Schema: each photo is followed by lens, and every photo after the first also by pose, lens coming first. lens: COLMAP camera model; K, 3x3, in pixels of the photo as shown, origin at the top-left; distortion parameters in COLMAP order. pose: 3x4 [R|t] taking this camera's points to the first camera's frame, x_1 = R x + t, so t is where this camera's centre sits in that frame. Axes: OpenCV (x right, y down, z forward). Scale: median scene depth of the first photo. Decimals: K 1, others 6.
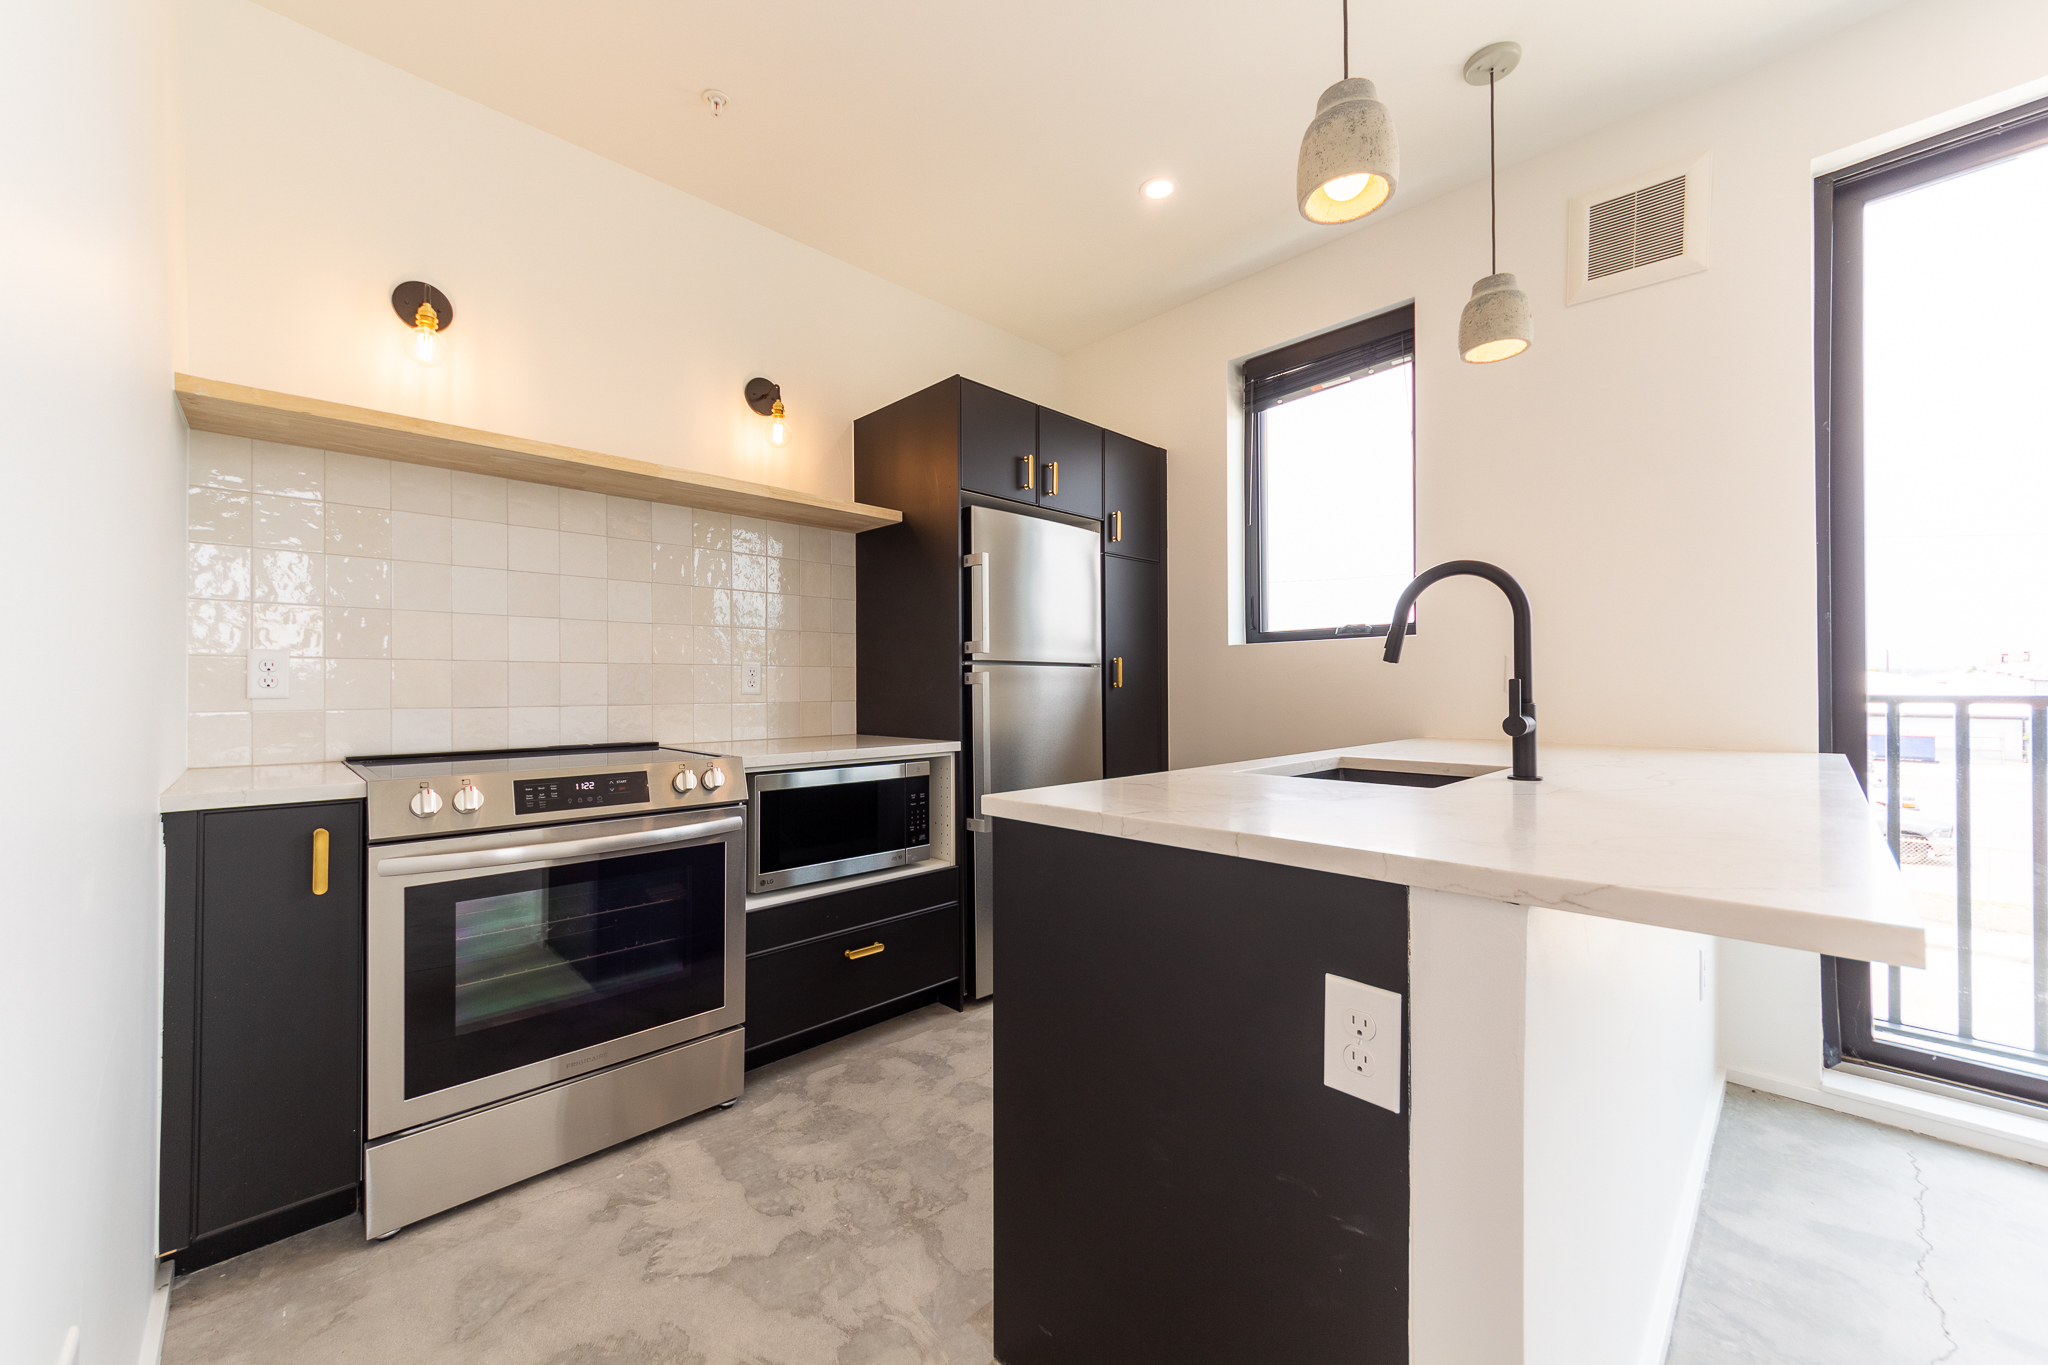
lens RADIAL K [[775.3, 0, 1024.0], [0, 775.3, 682.5], [0, 0, 1]] dist [0.001507, 0.000010]
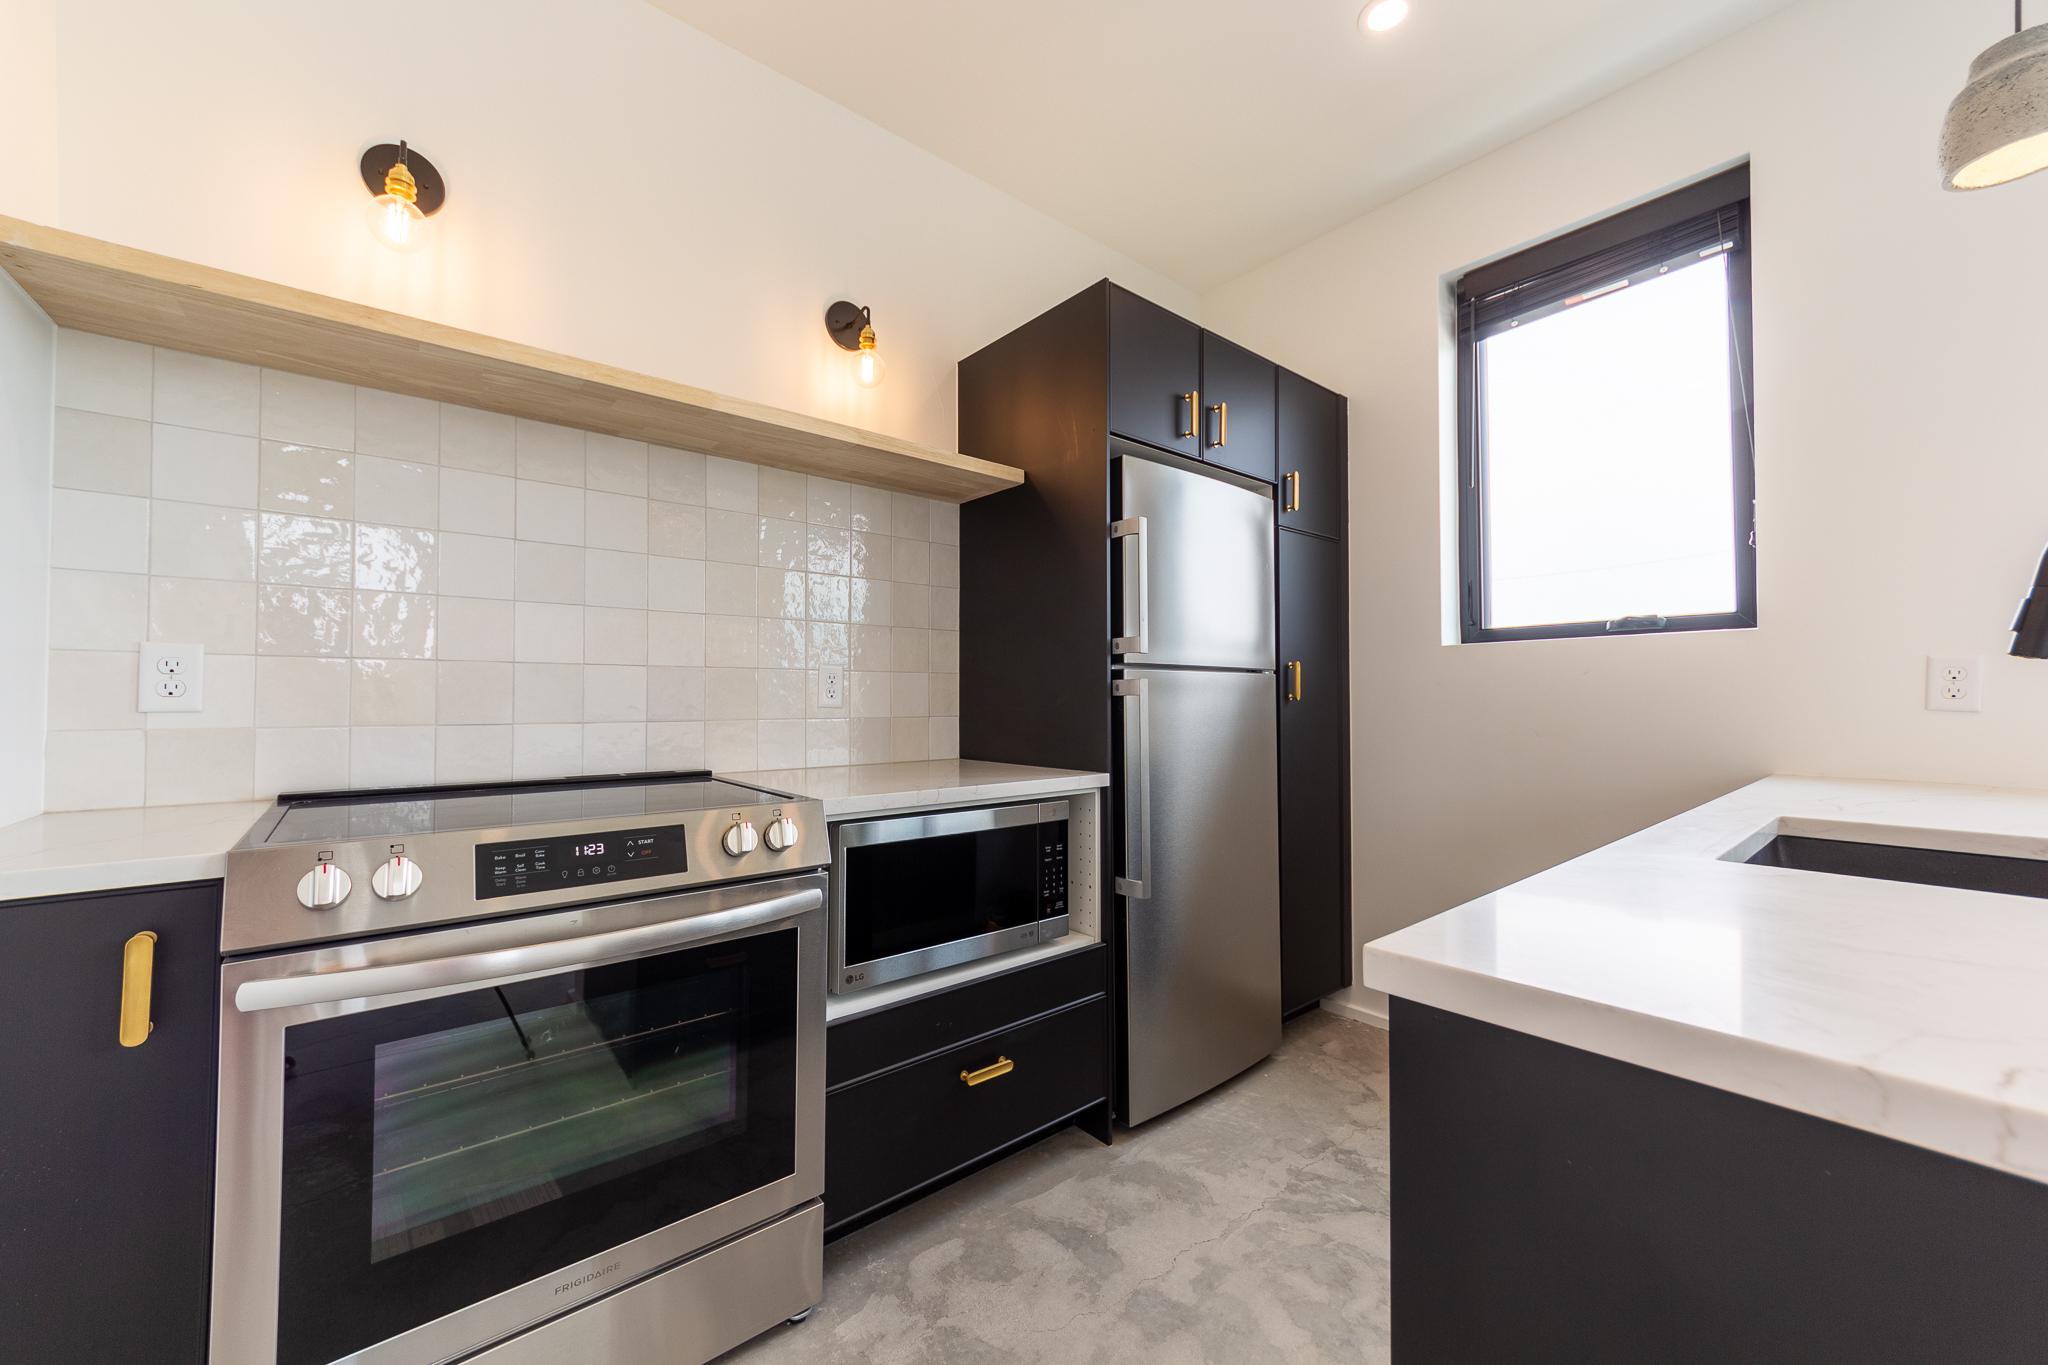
lens RADIAL K [[770.2, 0, 1024.0], [0, 770.2, 682.5], [0, 0, 1]] dist [-0.002562, -0.000097]
pose [[0.996969, 0.002805, -0.077755, -0.107958], [-0.003937, 0.999888, -0.014405, 0.000756], [0.077706, 0.014668, 0.996868, 0.270224]]
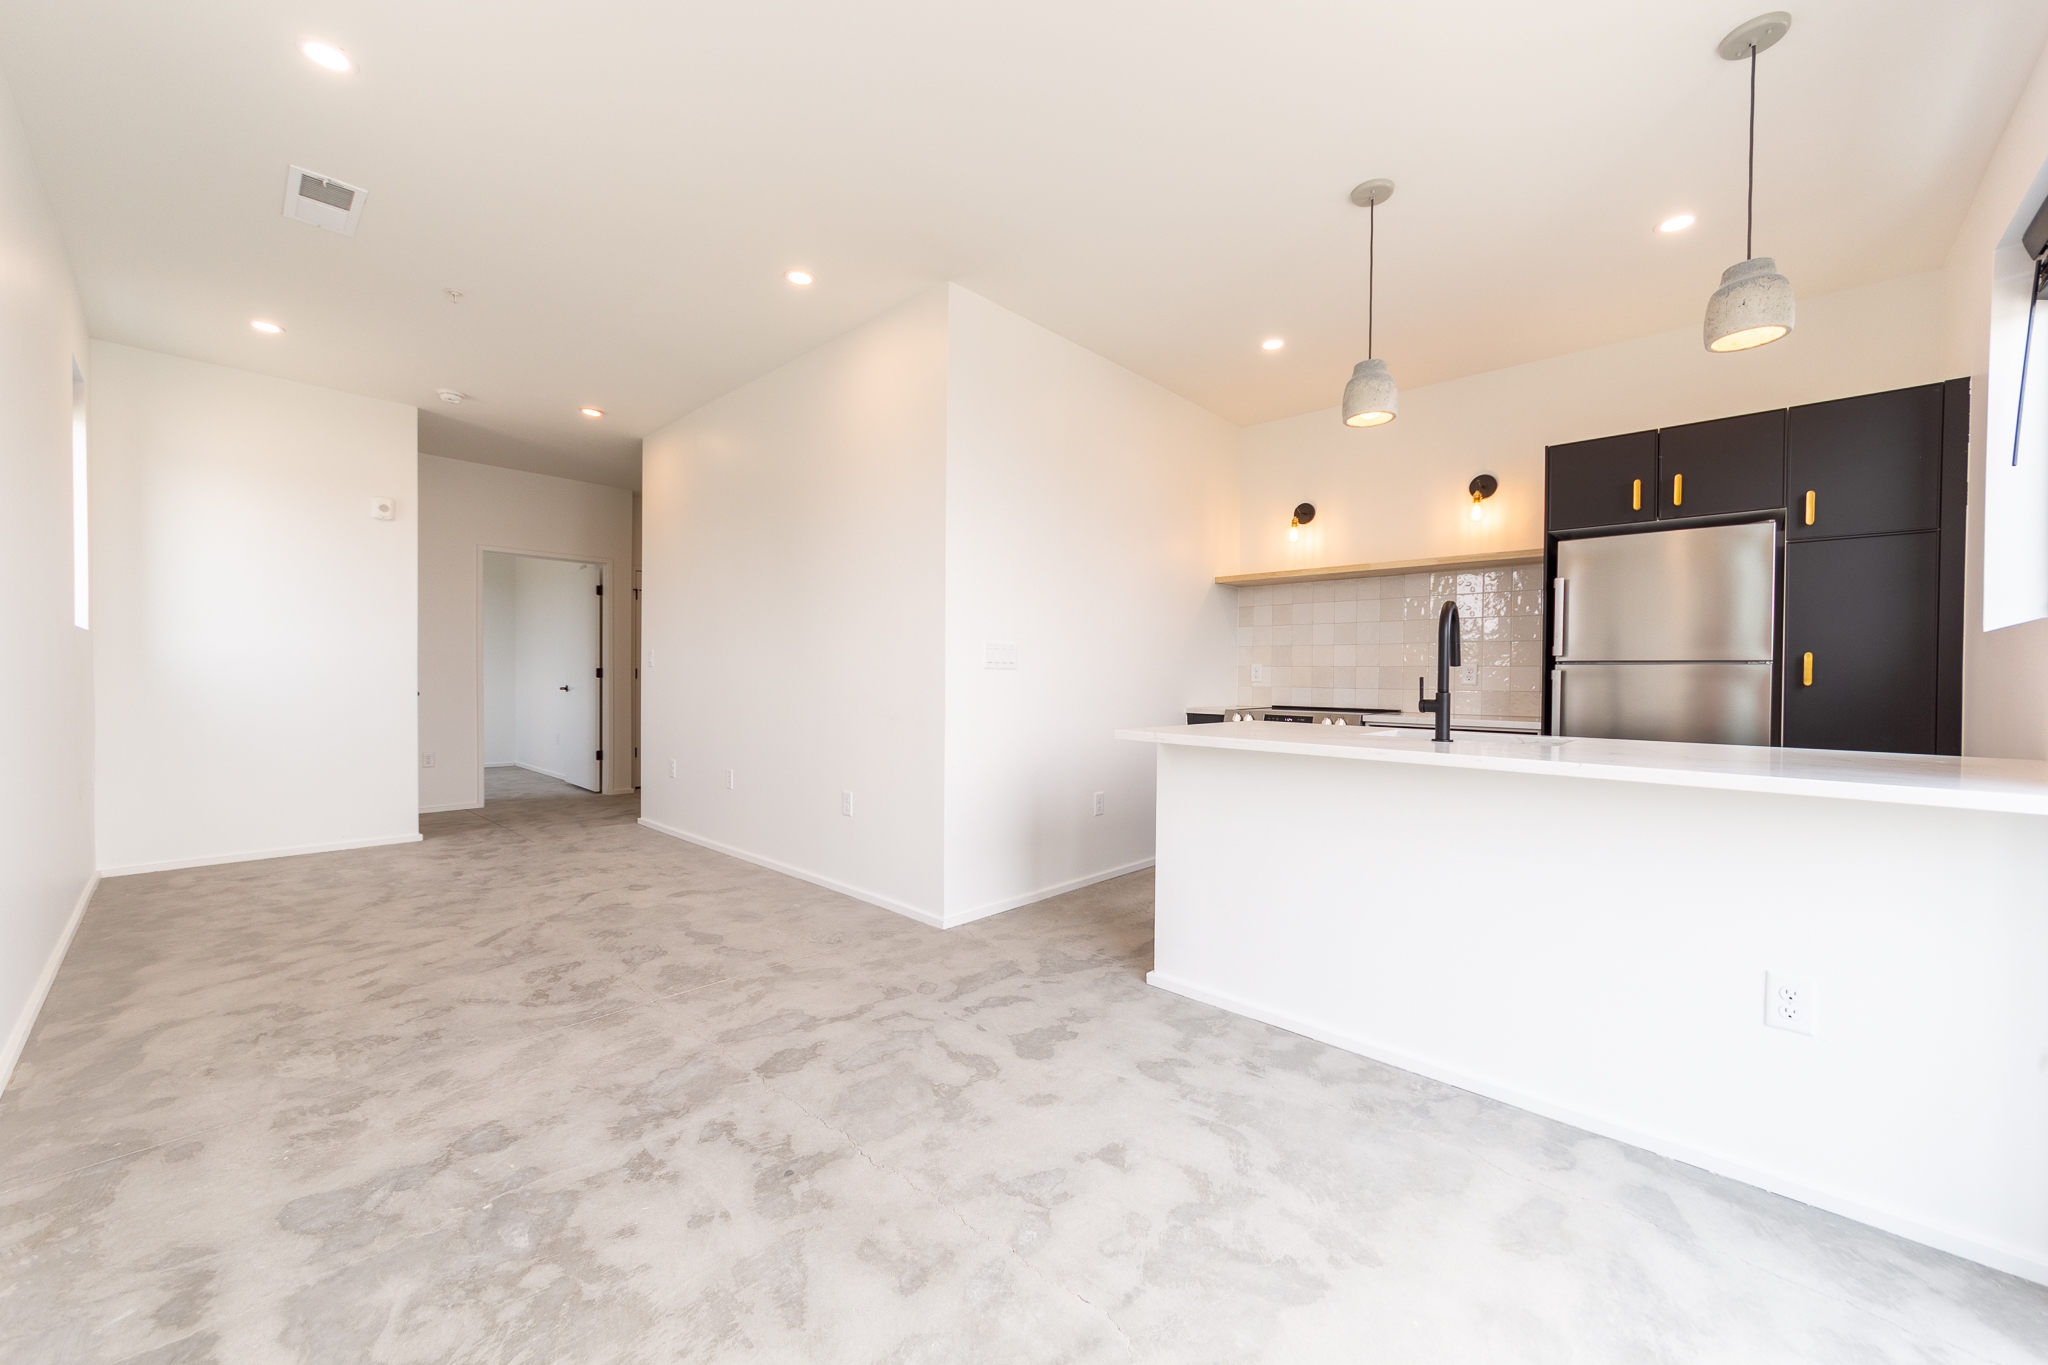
lens RADIAL K [[770.2, 0, 1024.0], [0, 770.2, 682.5], [0, 0, 1]] dist [-0.002562, -0.000097]
pose [[0.045312, 0.007290, -0.998946, 1.210836], [-0.006571, 0.999954, 0.007000, 0.005629], [0.998951, 0.006247, 0.045357, 0.058575]]
